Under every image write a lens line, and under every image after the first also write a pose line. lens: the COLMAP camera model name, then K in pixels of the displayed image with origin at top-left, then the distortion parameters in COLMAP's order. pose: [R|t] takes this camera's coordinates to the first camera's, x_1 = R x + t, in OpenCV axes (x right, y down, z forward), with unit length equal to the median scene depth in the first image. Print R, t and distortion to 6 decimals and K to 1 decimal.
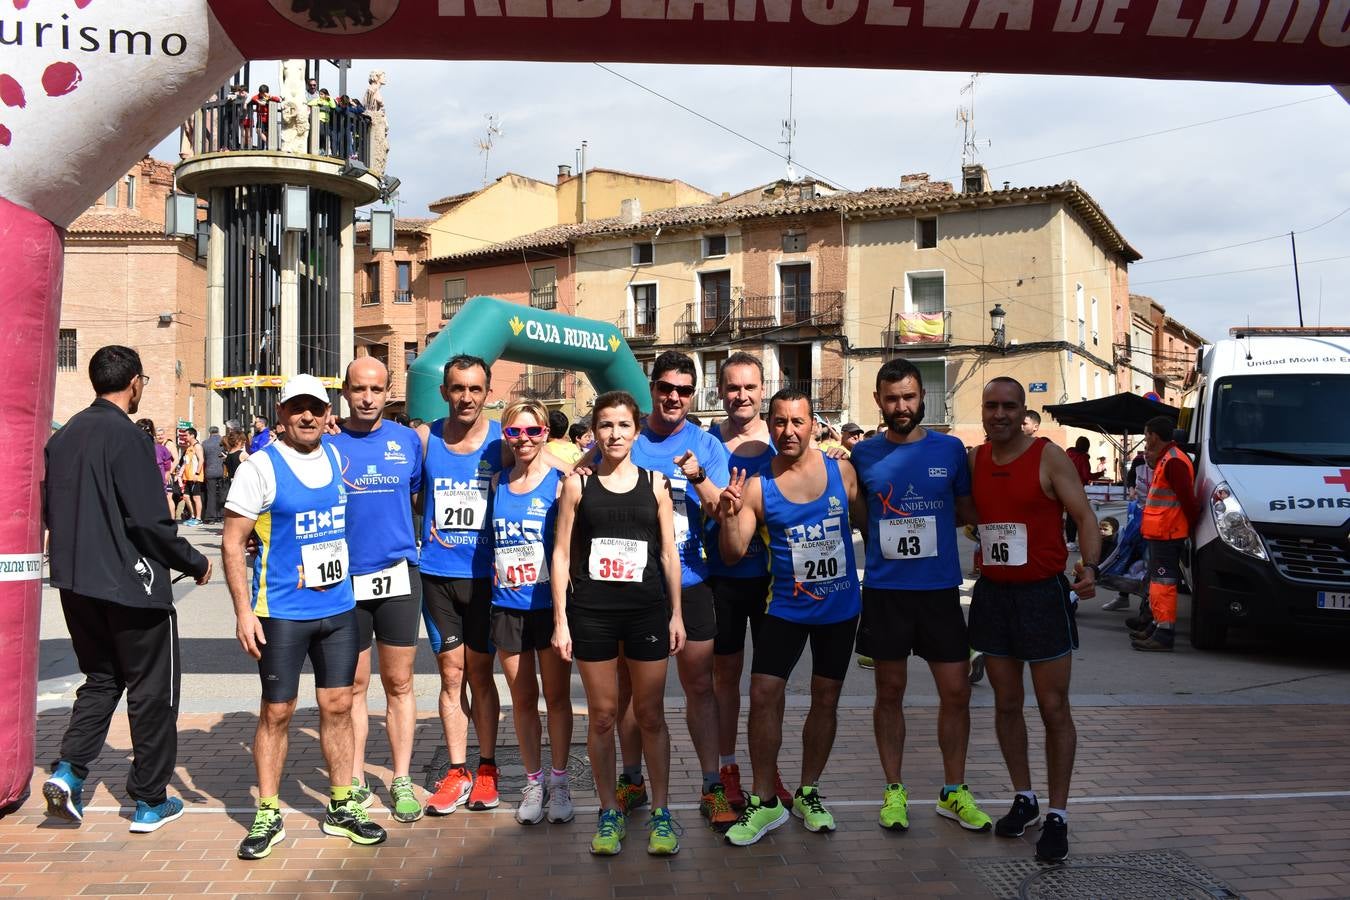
lens RADIAL K [[1188.1, 0, 675.0], [0, 1188.1, 450.0], [0, 0, 1]] dist [-0.080648, -0.004486]
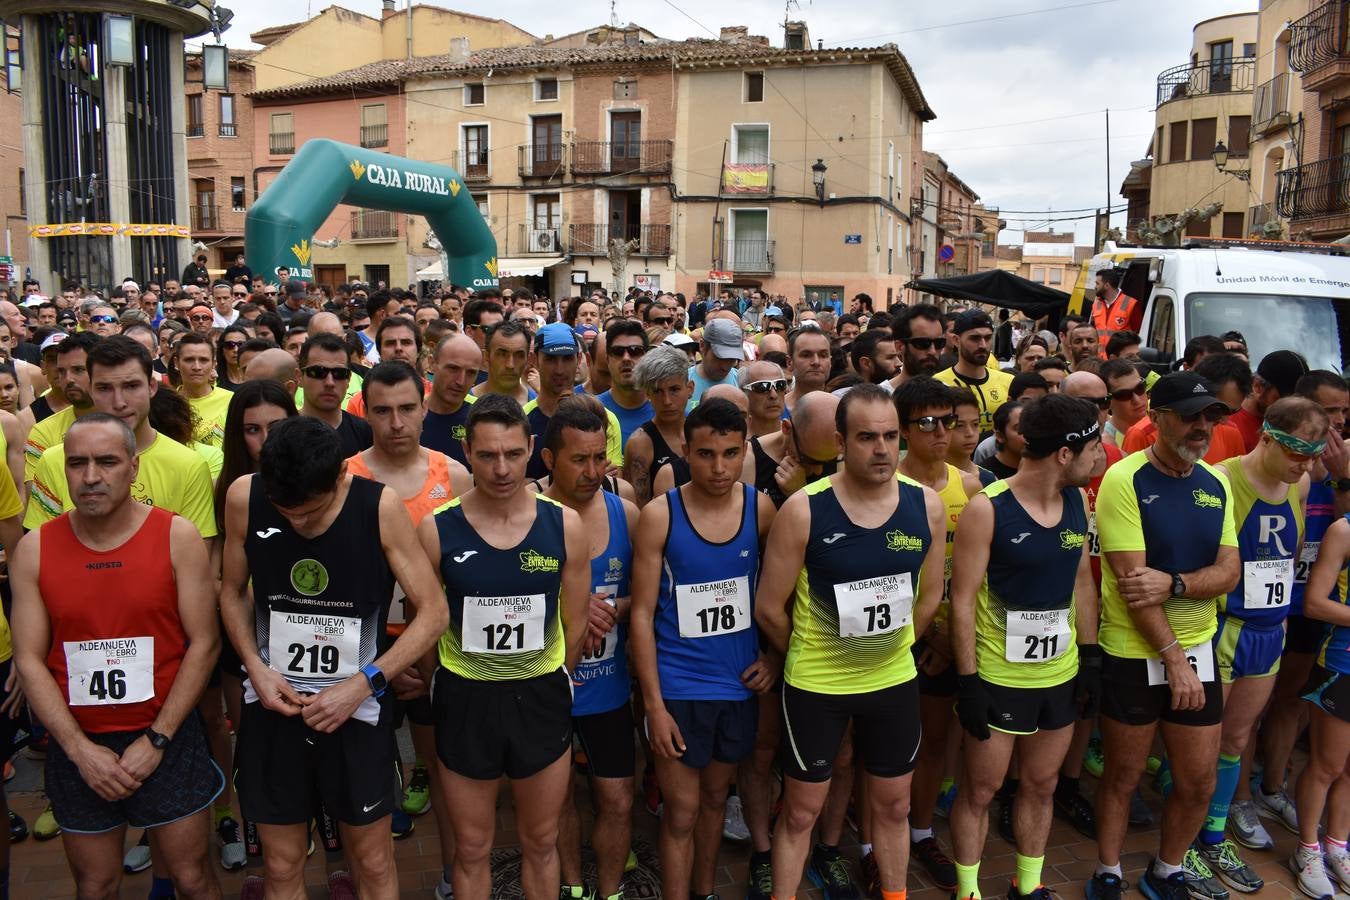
lens RADIAL K [[1057.6, 0, 675.0], [0, 1057.6, 450.0], [0, 0, 1]] dist [-0.094327, 0.015688]
pose [[0.983432, -0.012902, 0.180820, -0.026259], [-0.017342, 0.986194, 0.164686, -0.017055], [-0.180448, -0.165093, 0.969630, 0.059396]]
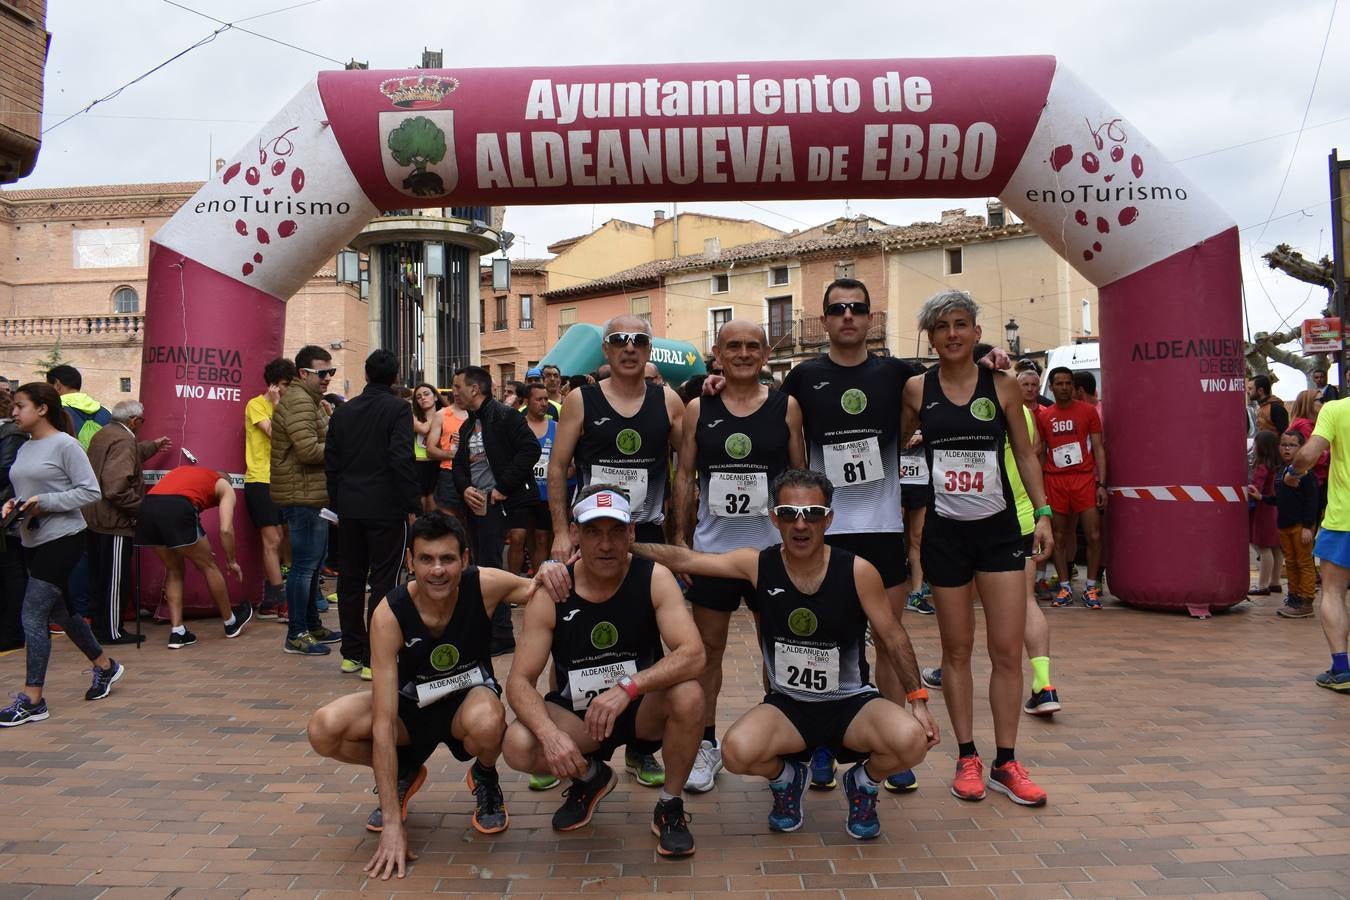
lens RADIAL K [[1057.6, 0, 675.0], [0, 1057.6, 450.0], [0, 0, 1]] dist [-0.094327, 0.015688]
pose [[0.995118, -0.012773, -0.097860, 0.033084], [0.012437, 0.999915, -0.004036, 0.007867], [0.097903, 0.002799, 0.995192, -0.079055]]
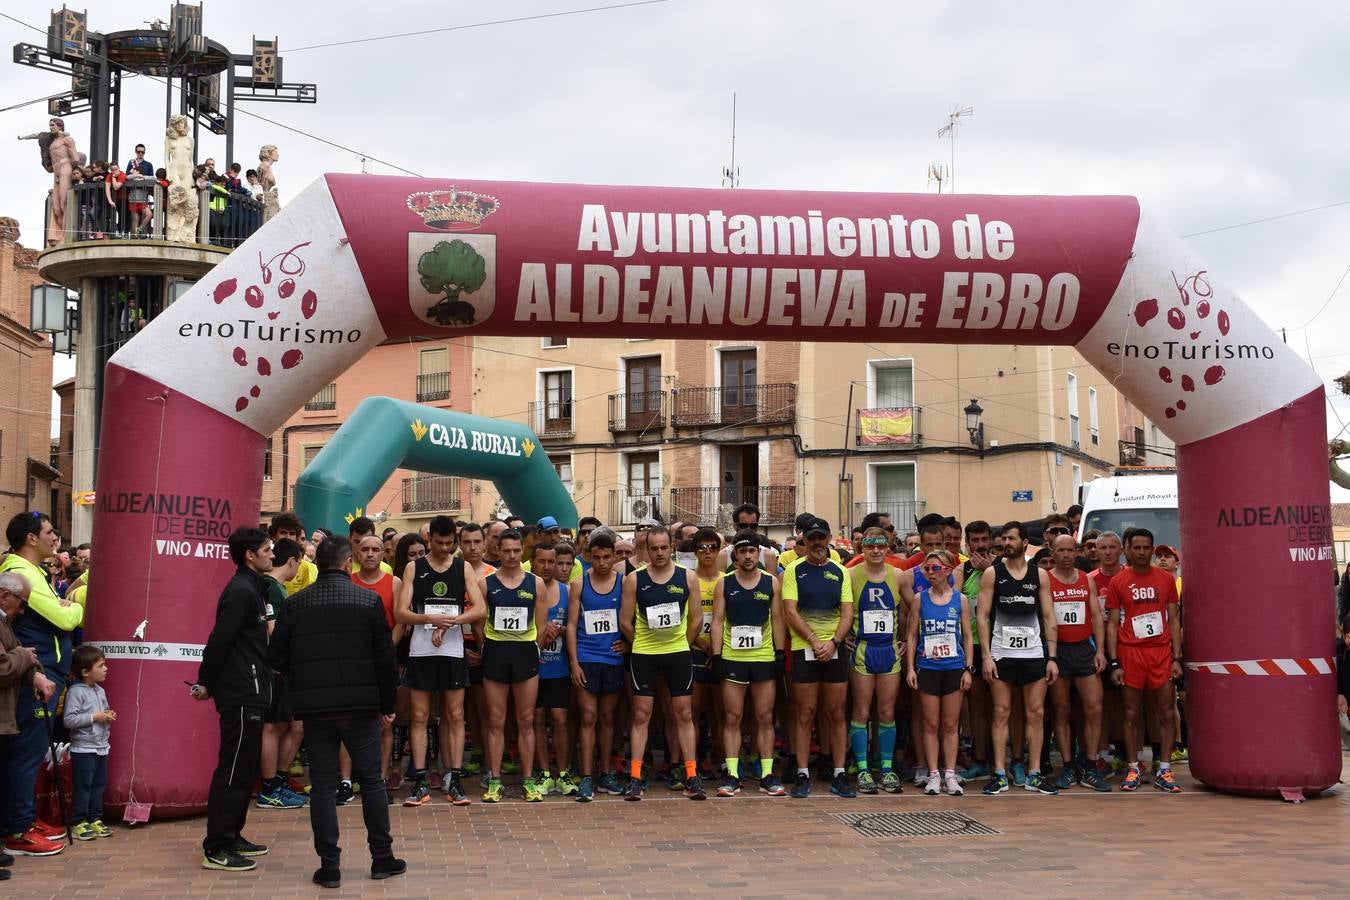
lens RADIAL K [[1642.8, 0, 675.0], [0, 1642.8, 450.0], [0, 0, 1]] dist [-0.015908, 0.007226]
pose [[0.998236, 0.000007, 0.059362, -0.013270], [0.004285, 0.997383, -0.072166, -0.001589], [-0.059208, 0.072293, 0.995625, -0.160743]]
